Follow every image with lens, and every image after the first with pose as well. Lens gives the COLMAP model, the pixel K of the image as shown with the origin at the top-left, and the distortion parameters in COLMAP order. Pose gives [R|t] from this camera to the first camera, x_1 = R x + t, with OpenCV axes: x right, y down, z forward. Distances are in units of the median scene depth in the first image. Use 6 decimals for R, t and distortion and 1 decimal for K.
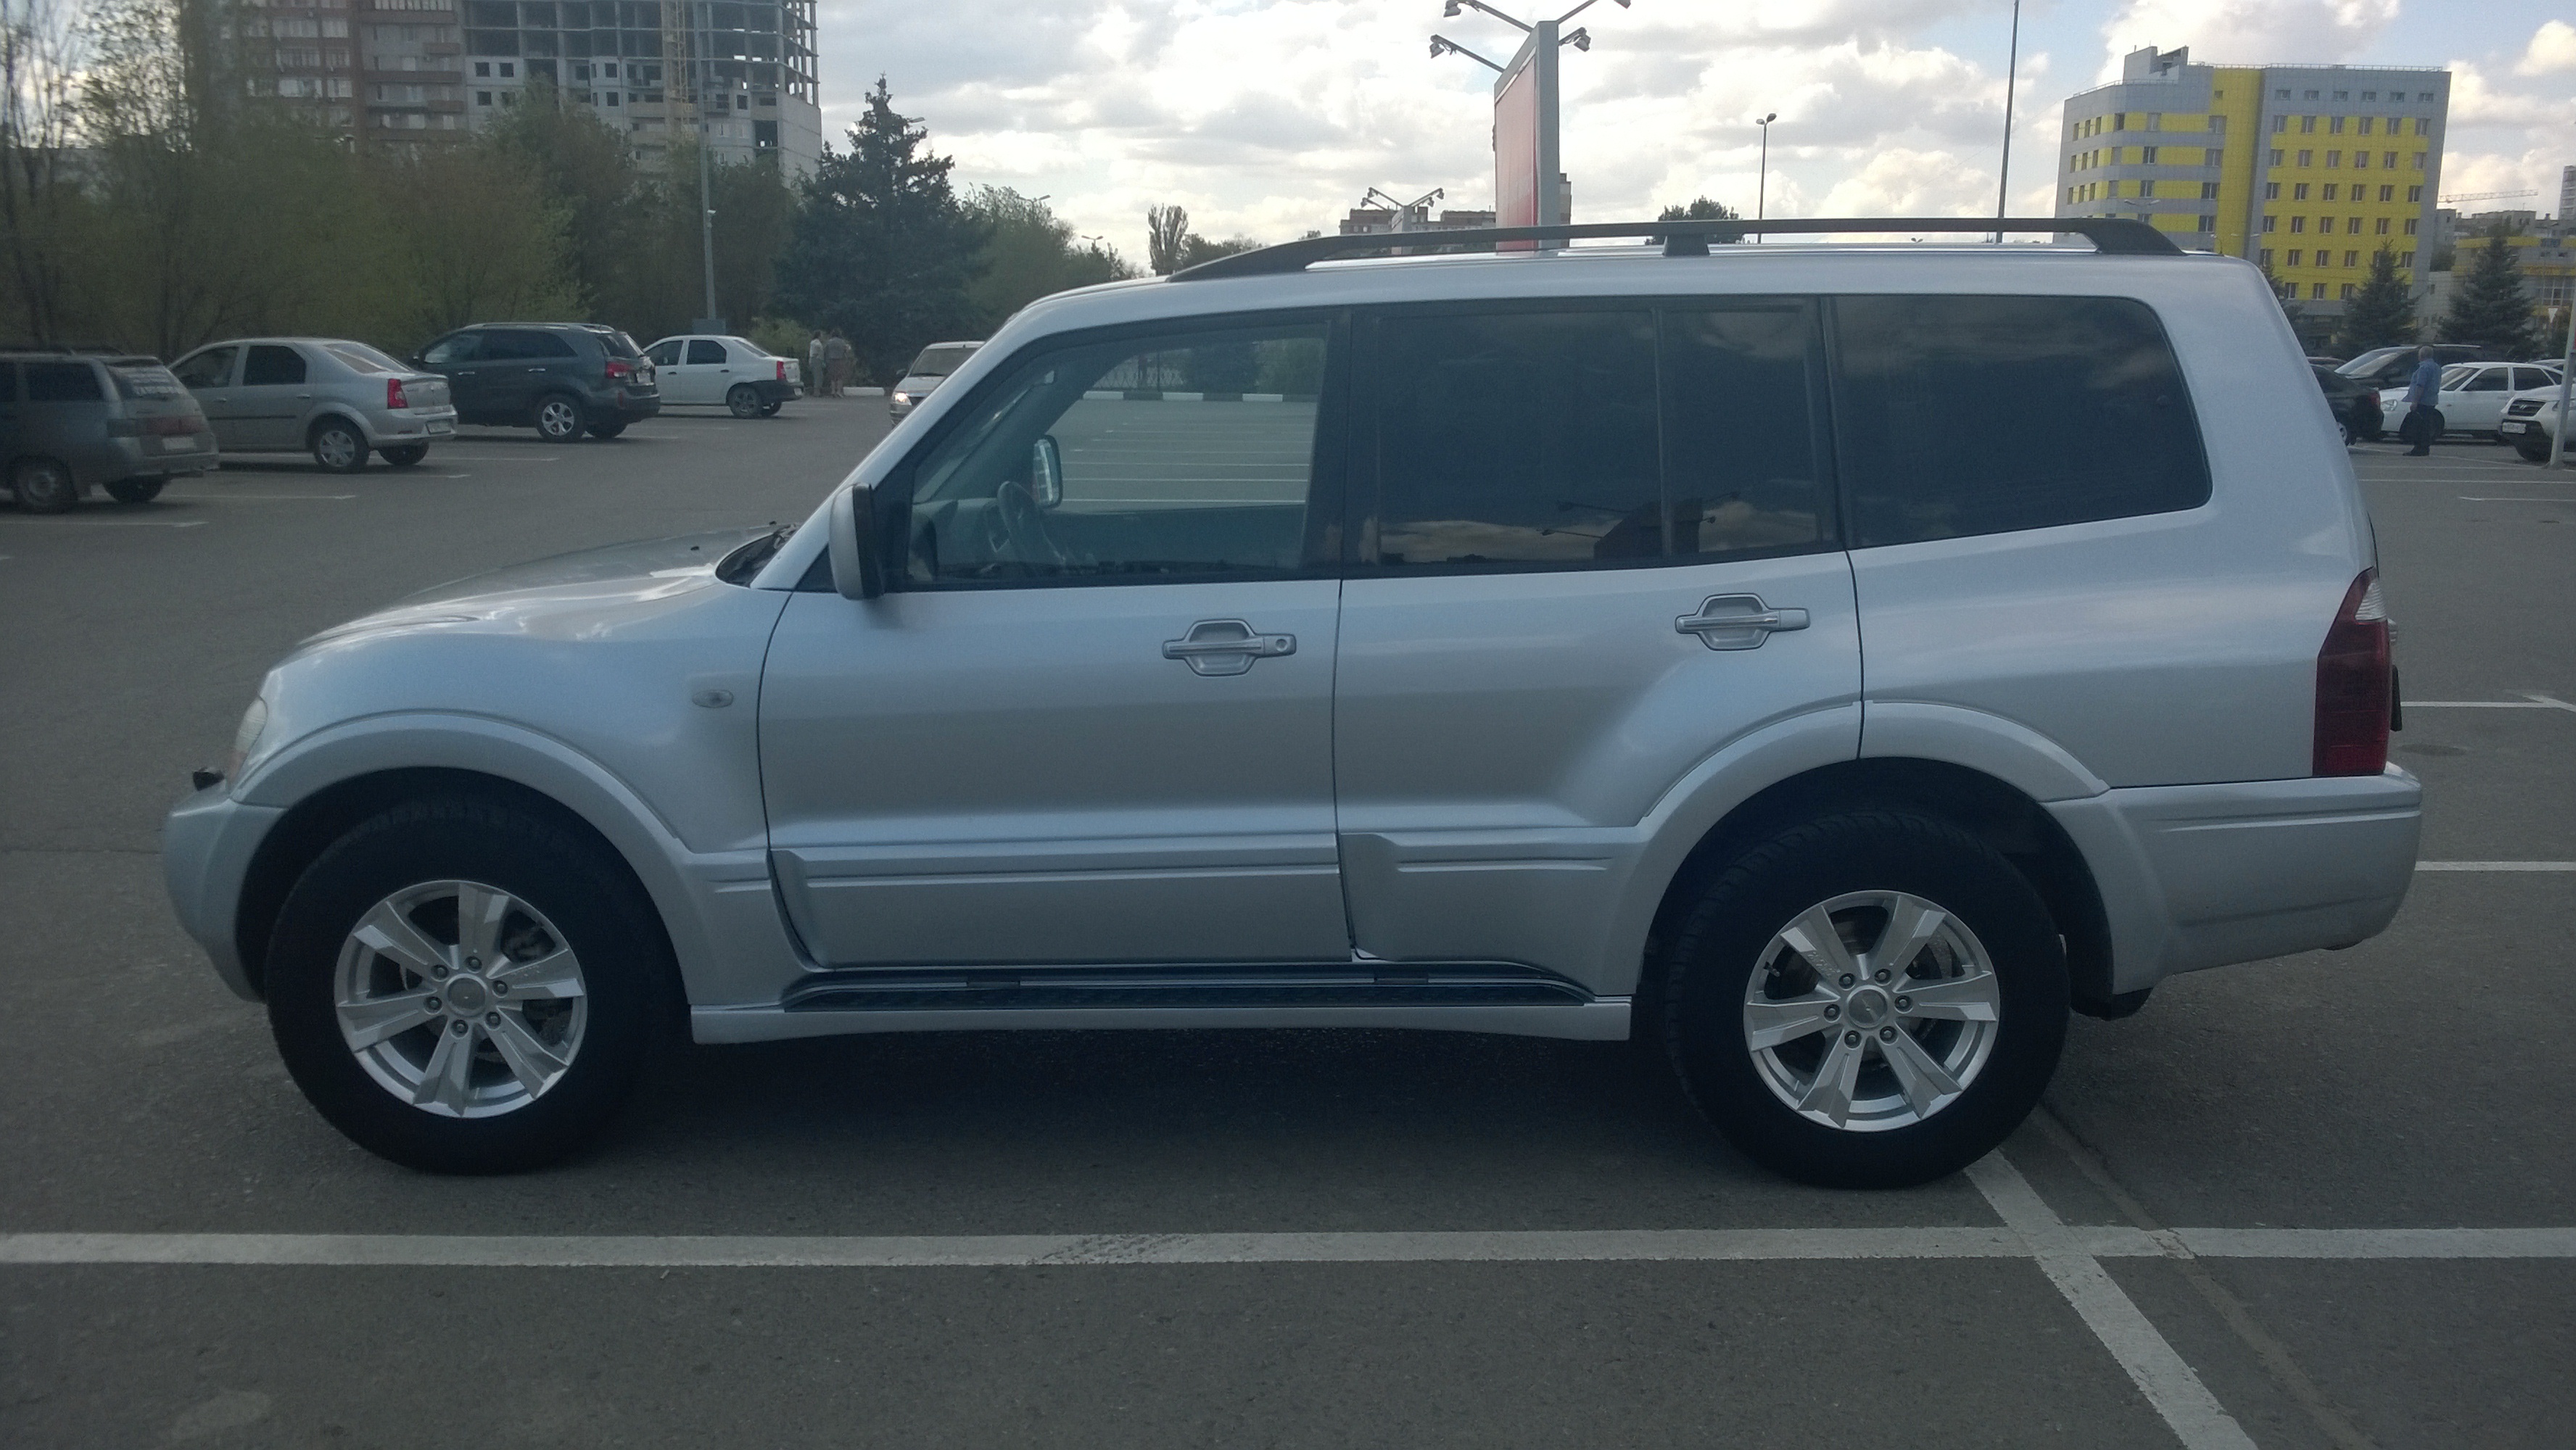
lens RADIAL K [[2009.4, 0, 1285.8], [0, 2009.4, 762.3], [0, 0, 1]] dist [0.040614, -0.110843]
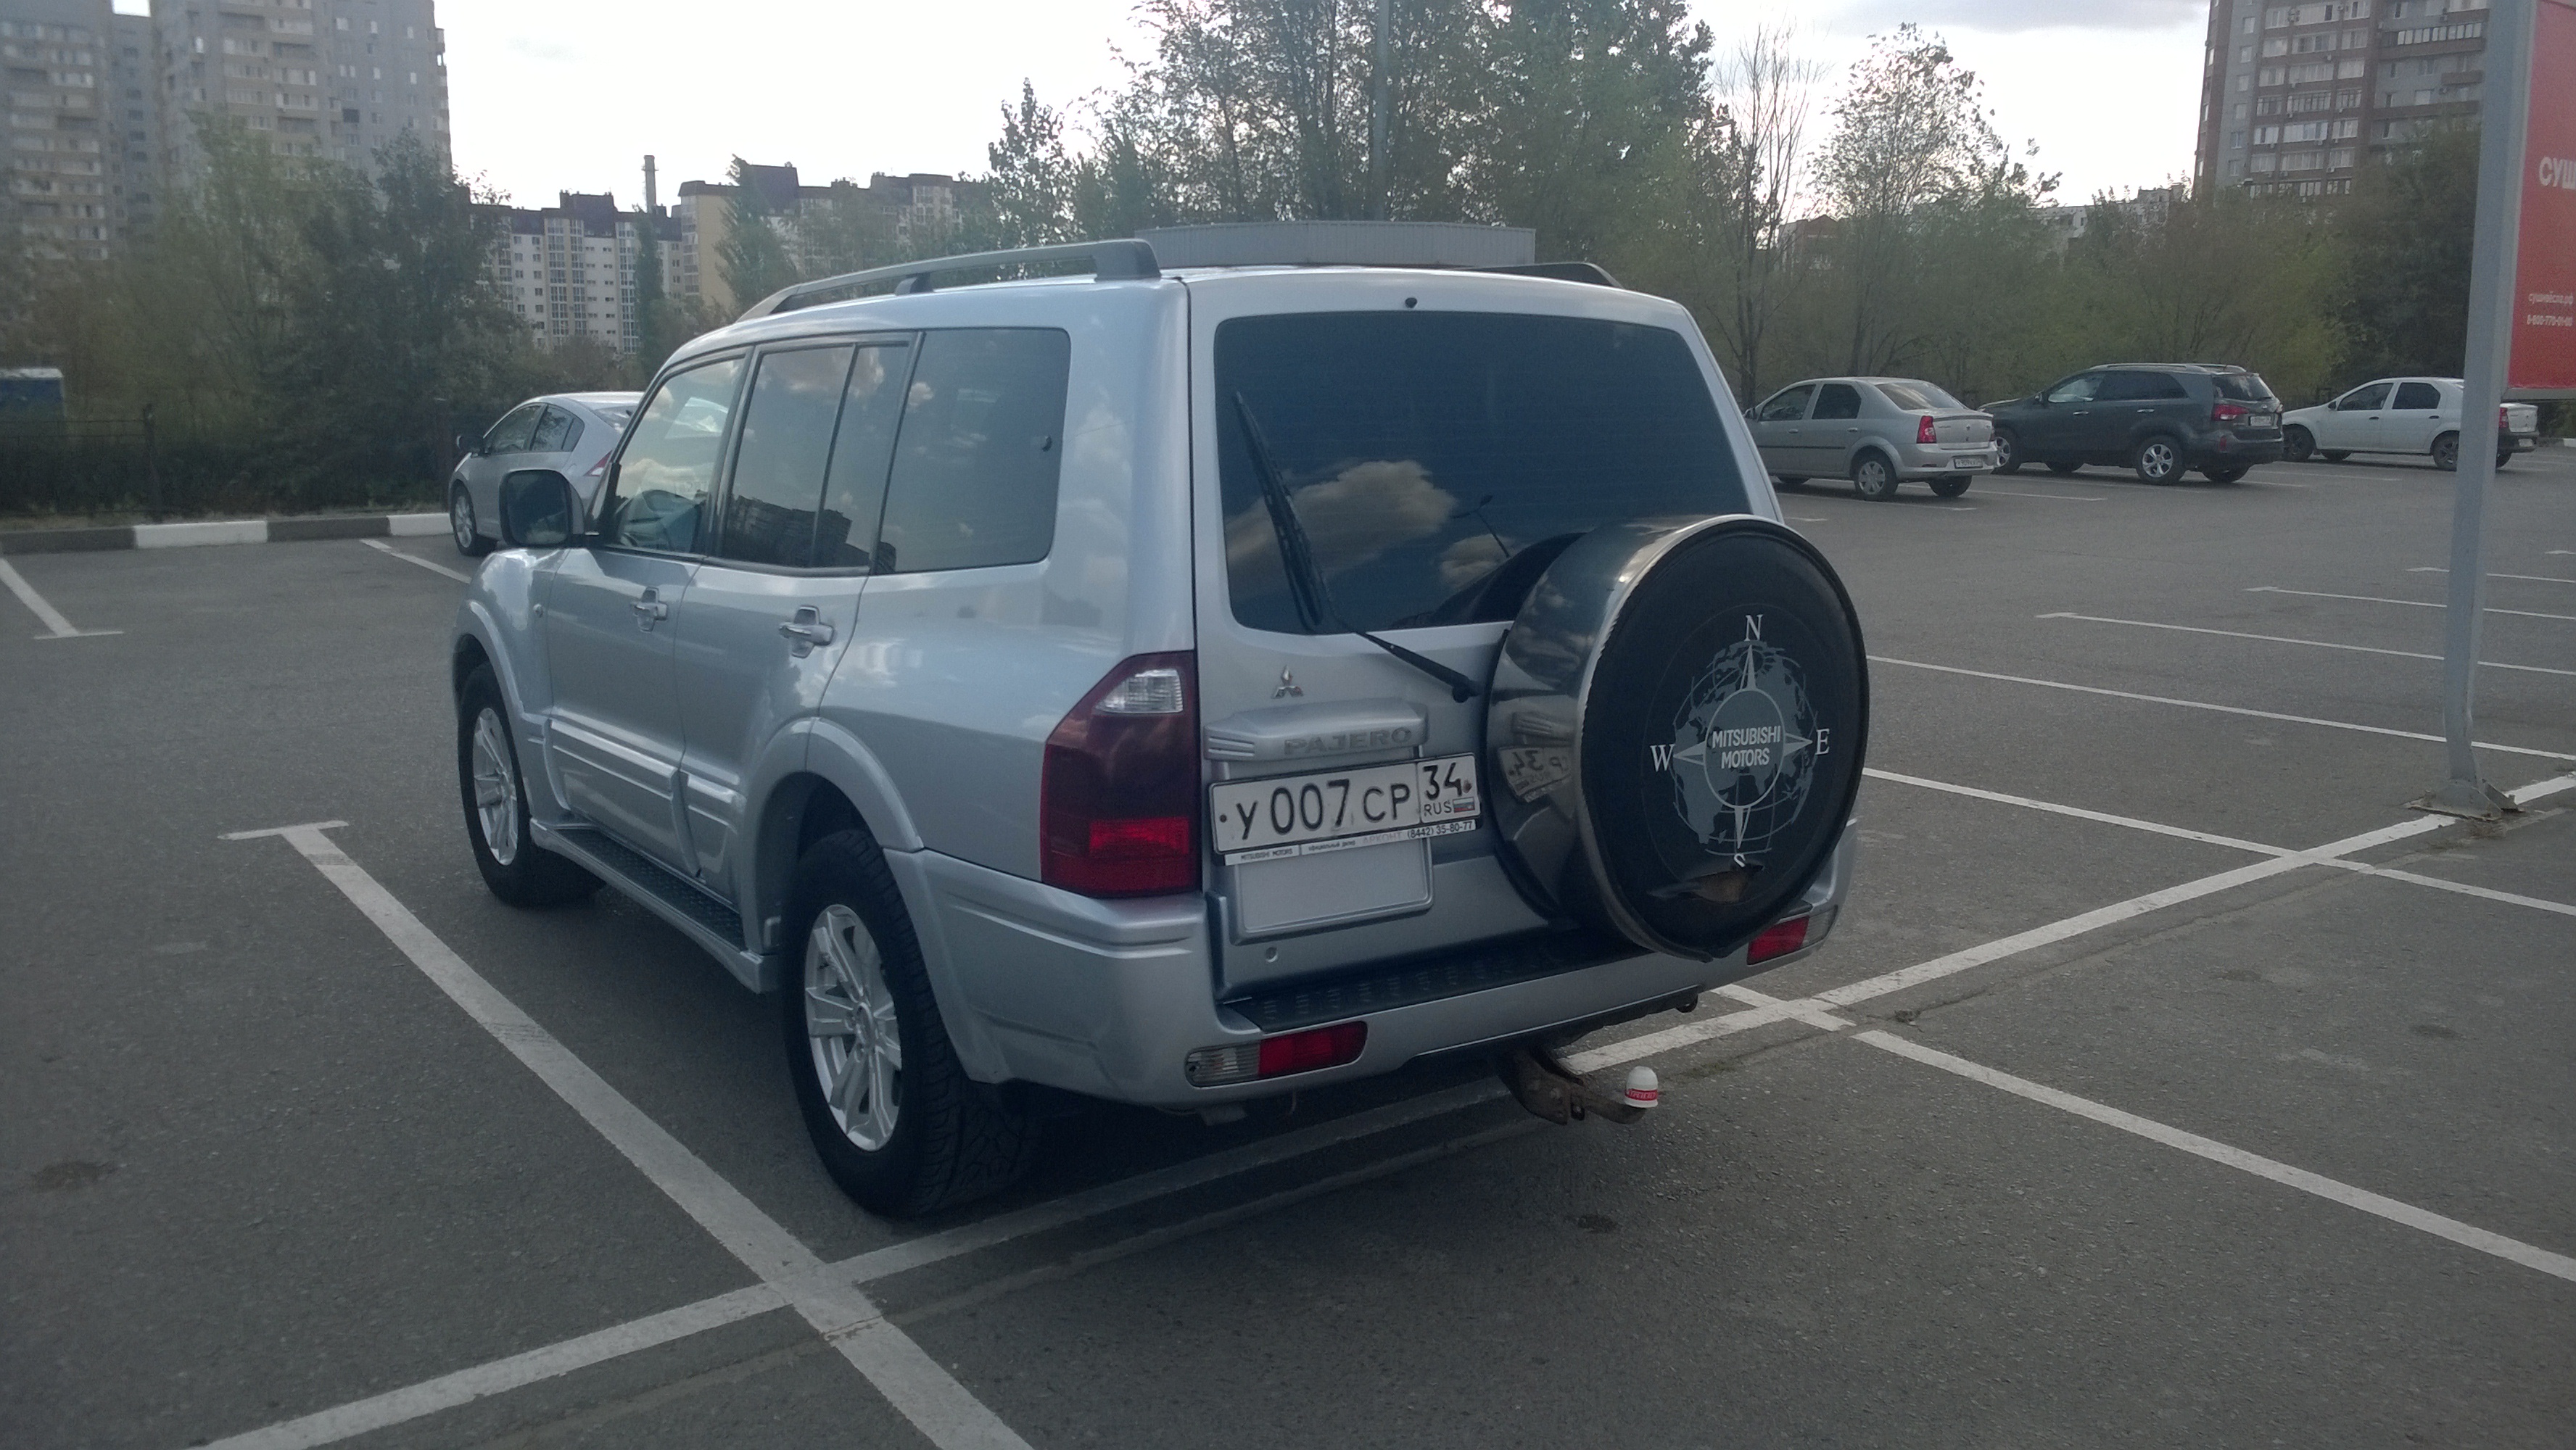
lens RADIAL K [[2009.1, 0, 1288.0], [0, 2009.1, 725.0], [0, 0, 1]] dist [-0.002212, -0.005698]
pose [[0.578078, 0.142428, -0.803455, 0.201126], [-0.172269, 0.983758, 0.050444, -0.019324], [0.797589, 0.109250, 0.593225, 0.091772]]
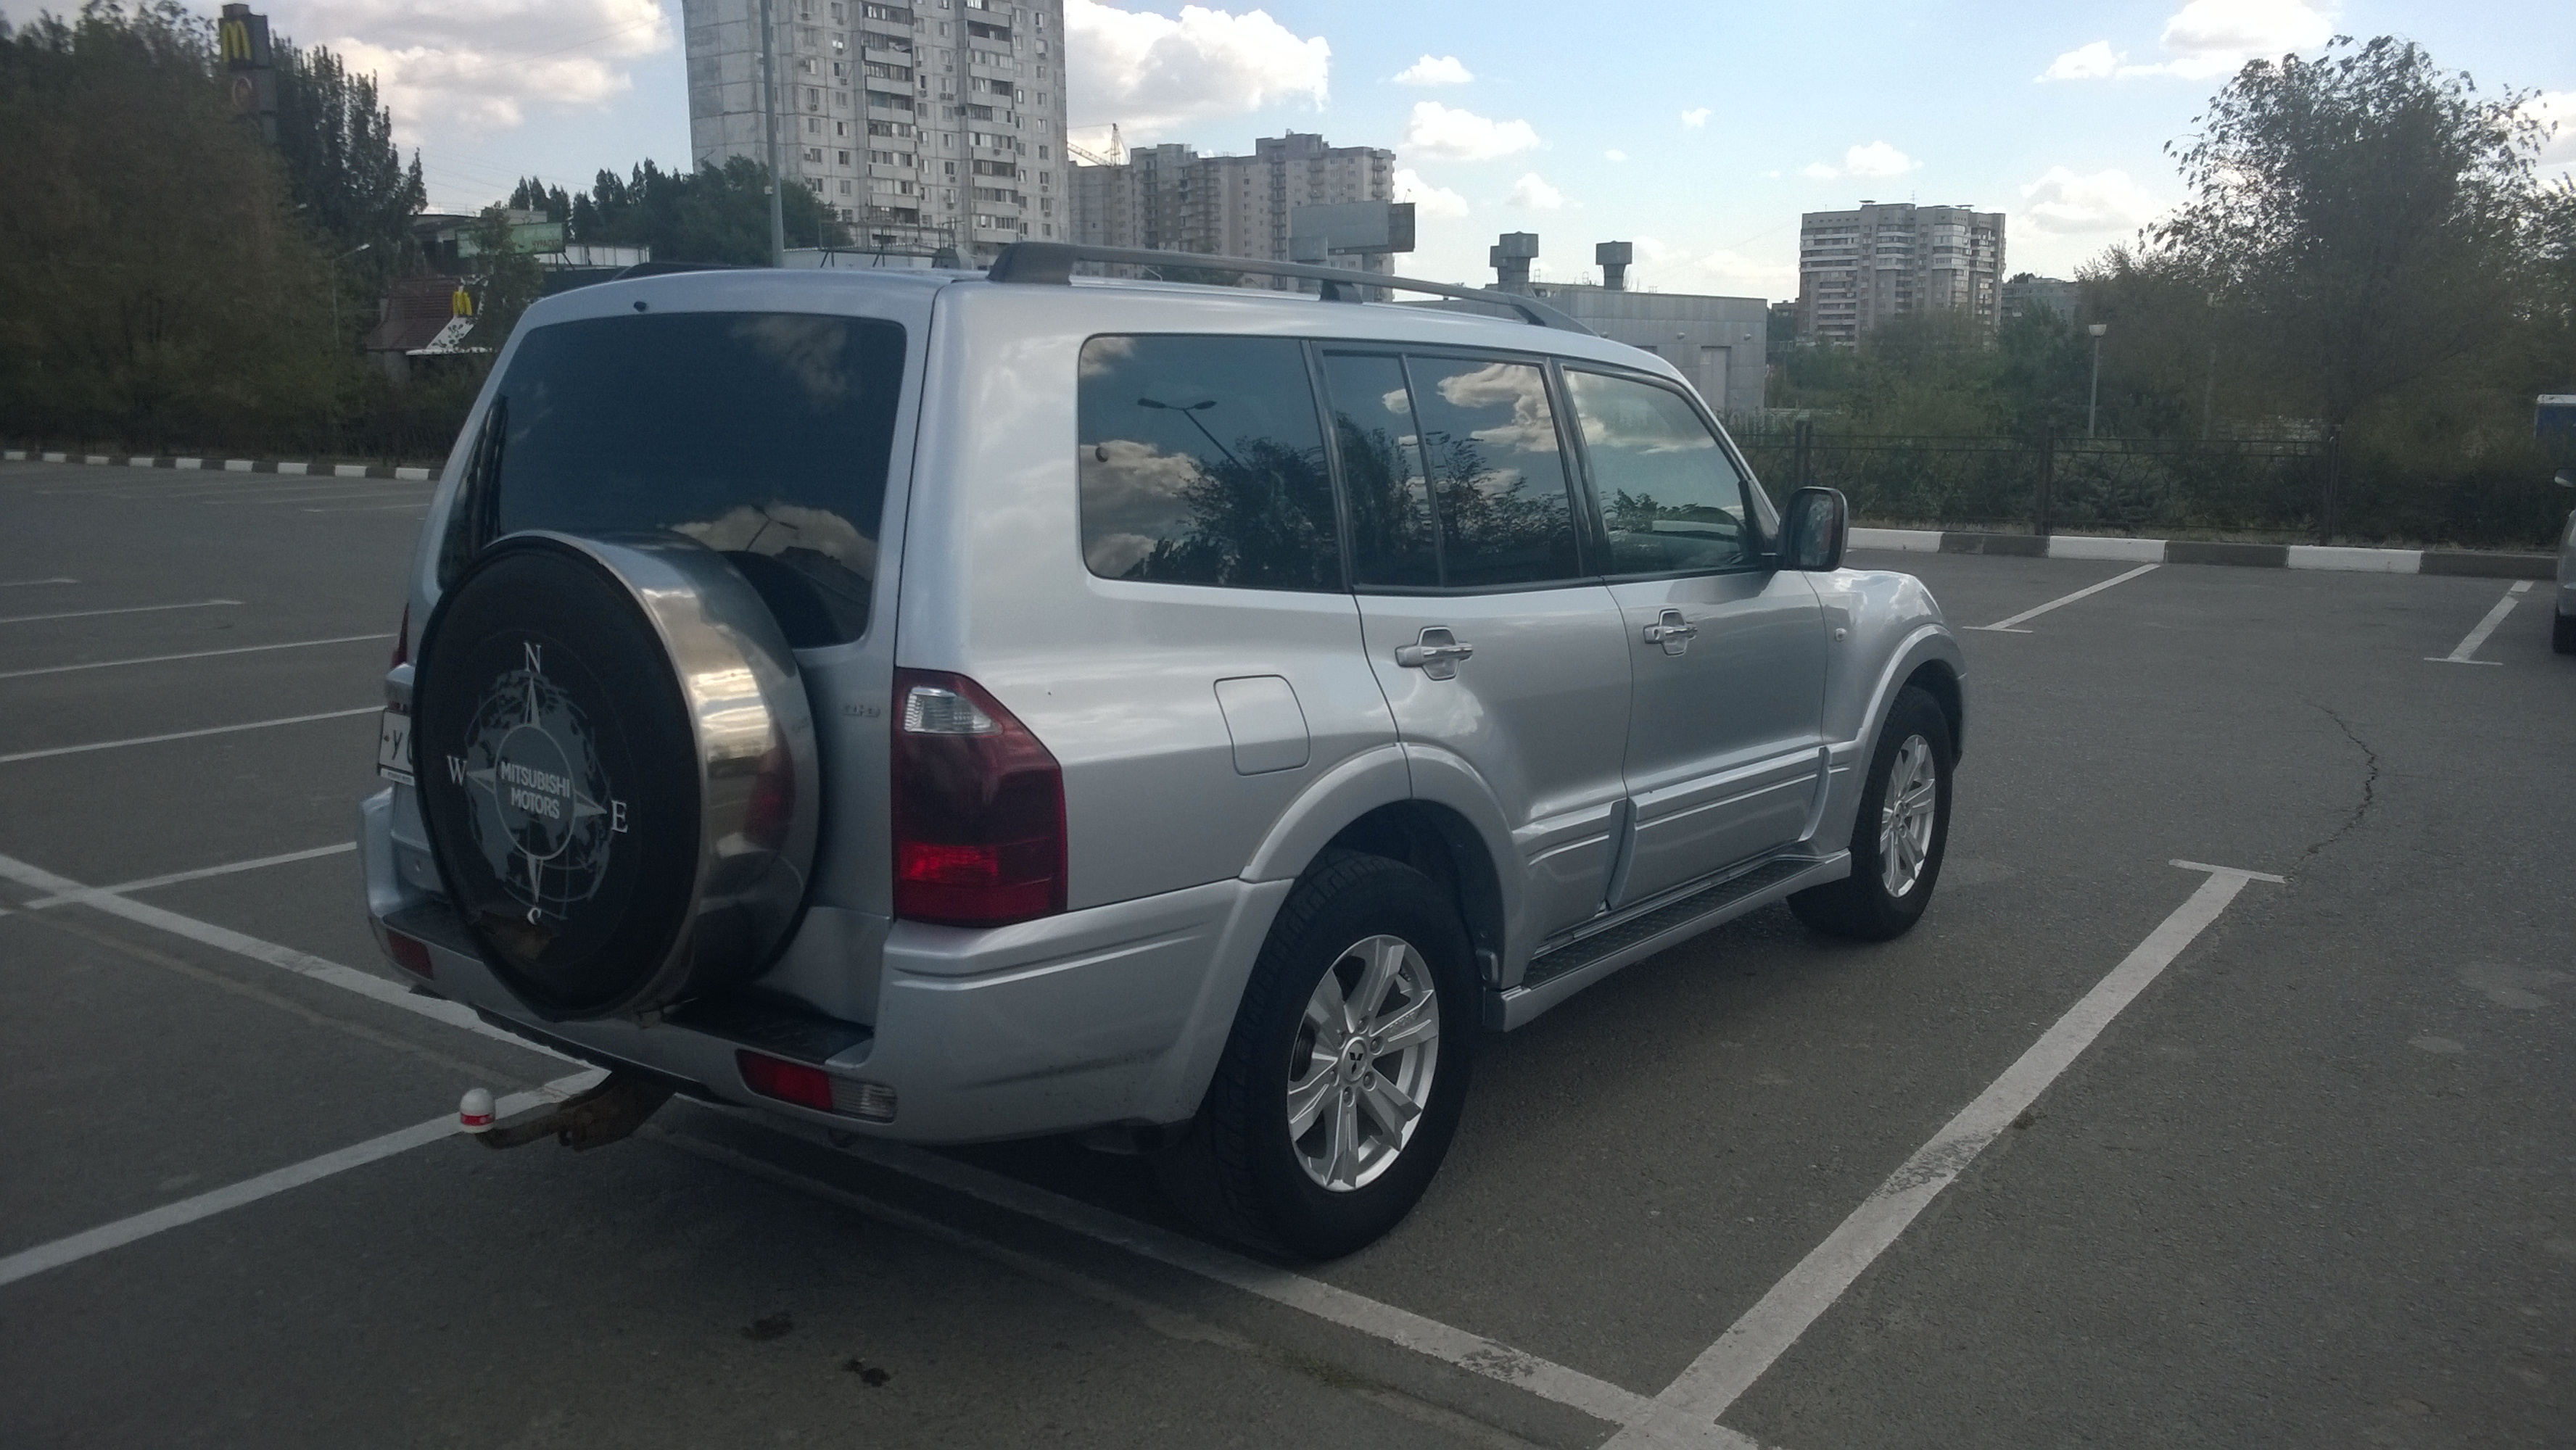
lens RADIAL K [[1994.3, 0, 1288.0], [0, 1994.3, 725.0], [0, 0, 1]] dist [0.013764, 0.001363]
pose [[-0.627026, 0.125778, -0.768778, 0.015280], [-0.163651, 0.943588, 0.287854, -0.309746], [0.761615, 0.306303, -0.571070, 1.499607]]
